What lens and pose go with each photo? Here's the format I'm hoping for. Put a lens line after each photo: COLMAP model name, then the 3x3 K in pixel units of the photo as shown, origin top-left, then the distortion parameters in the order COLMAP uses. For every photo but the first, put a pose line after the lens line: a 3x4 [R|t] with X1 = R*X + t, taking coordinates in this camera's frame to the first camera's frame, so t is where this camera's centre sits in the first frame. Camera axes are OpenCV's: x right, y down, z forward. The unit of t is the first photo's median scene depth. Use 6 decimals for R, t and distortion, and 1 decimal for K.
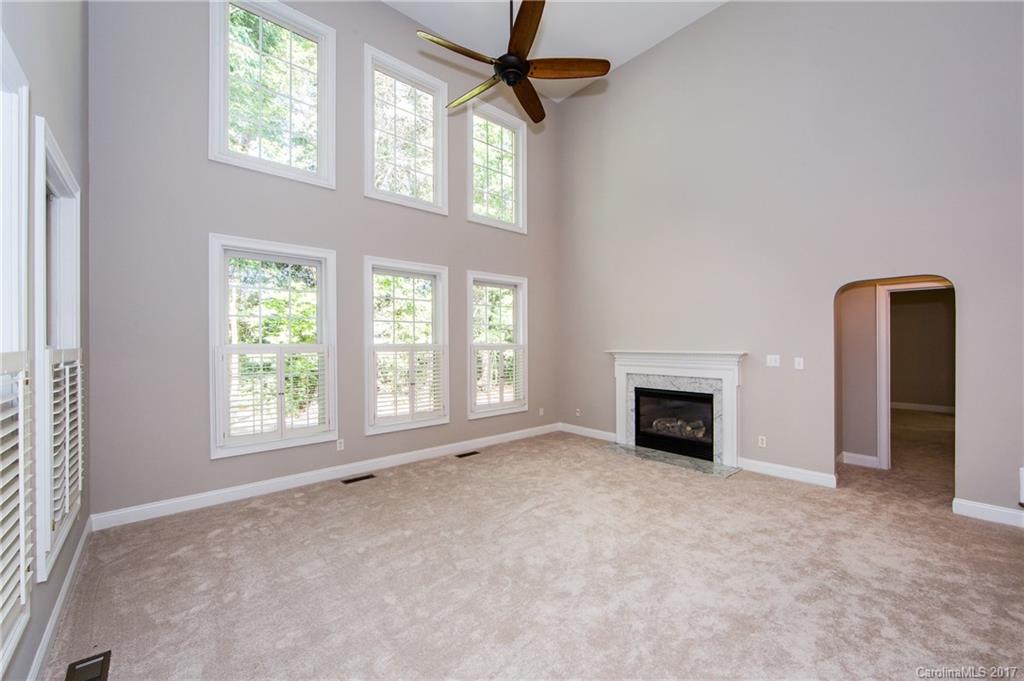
lens RADIAL K [[409.7, 0, 503.6], [0, 409.7, 339.1], [0, 0, 1]] dist [-0.008486, -0.000598]
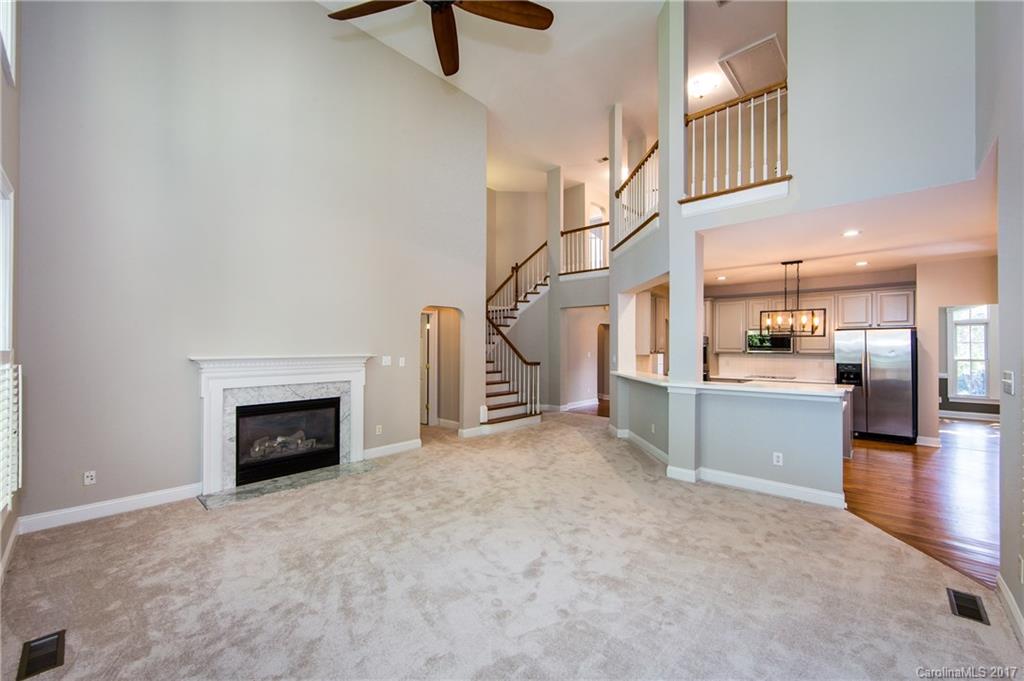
lens RADIAL K [[409.7, 0, 514.0], [0, 409.7, 341.8], [0, 0, 1]] dist [-0.008486, -0.000598]
pose [[-0.144332, 0.016766, 0.989387, -0.519682], [-0.007492, 0.999809, -0.018036, 0.012962], [-0.989501, -0.010016, -0.144179, 0.684055]]
